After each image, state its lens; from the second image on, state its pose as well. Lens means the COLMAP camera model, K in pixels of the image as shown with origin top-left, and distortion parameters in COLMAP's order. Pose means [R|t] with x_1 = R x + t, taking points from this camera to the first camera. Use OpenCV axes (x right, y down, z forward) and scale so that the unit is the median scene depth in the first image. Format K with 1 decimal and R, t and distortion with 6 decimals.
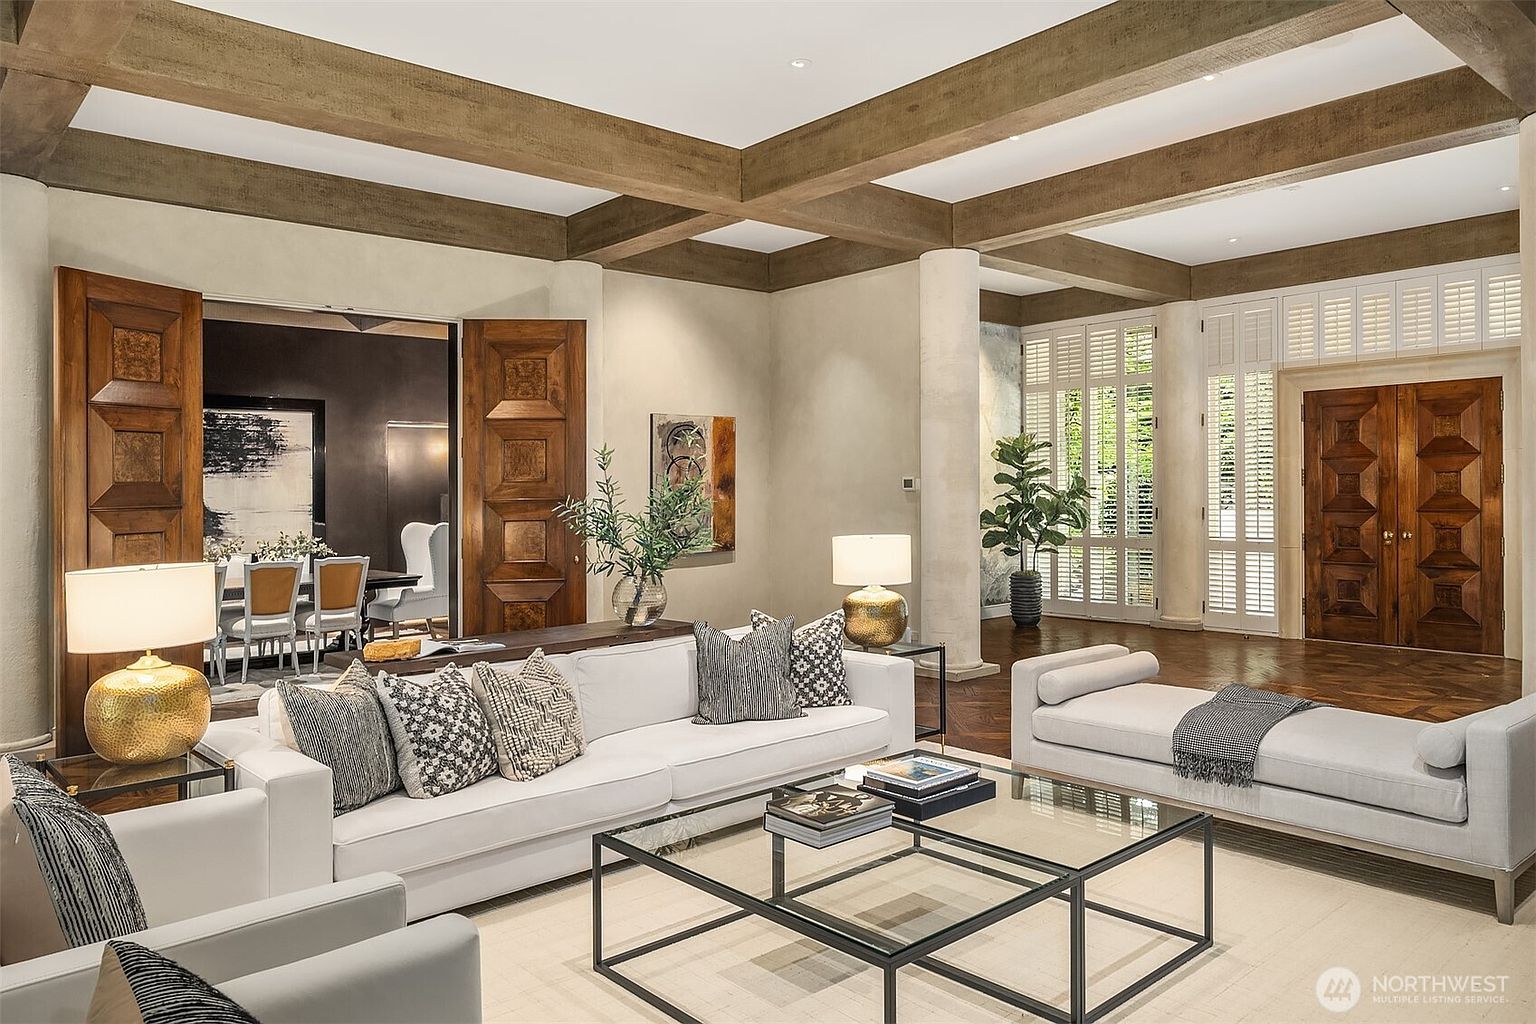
lens RADIAL K [[1065.7, 0, 773.9], [0, 1065.7, 481.6], [0, 0, 1]] dist [-0.000814, 0.002931]
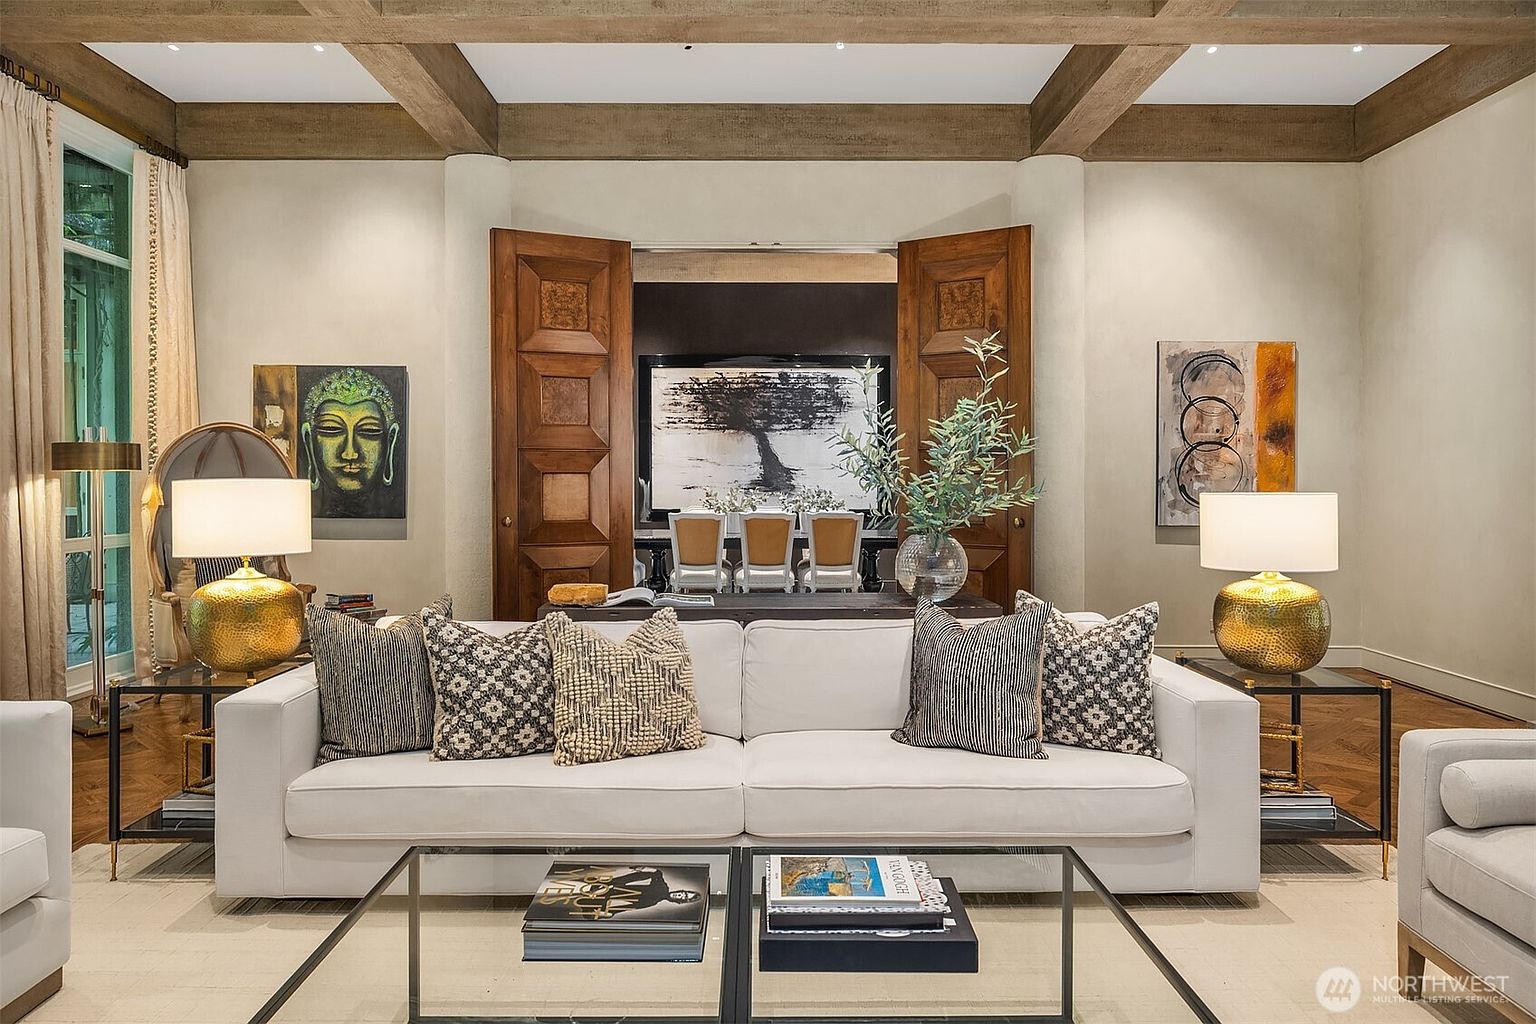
lens RADIAL K [[1082.7, 0, 760.8], [0, 1082.7, 475.1], [0, 0, 1]] dist [-0.006618, 0.000702]
pose [[0.749799, 0.017878, -0.661424, 0.318439], [-0.008650, 0.999814, 0.017219, 0.036373], [0.661609, -0.007189, 0.749814, 0.376487]]
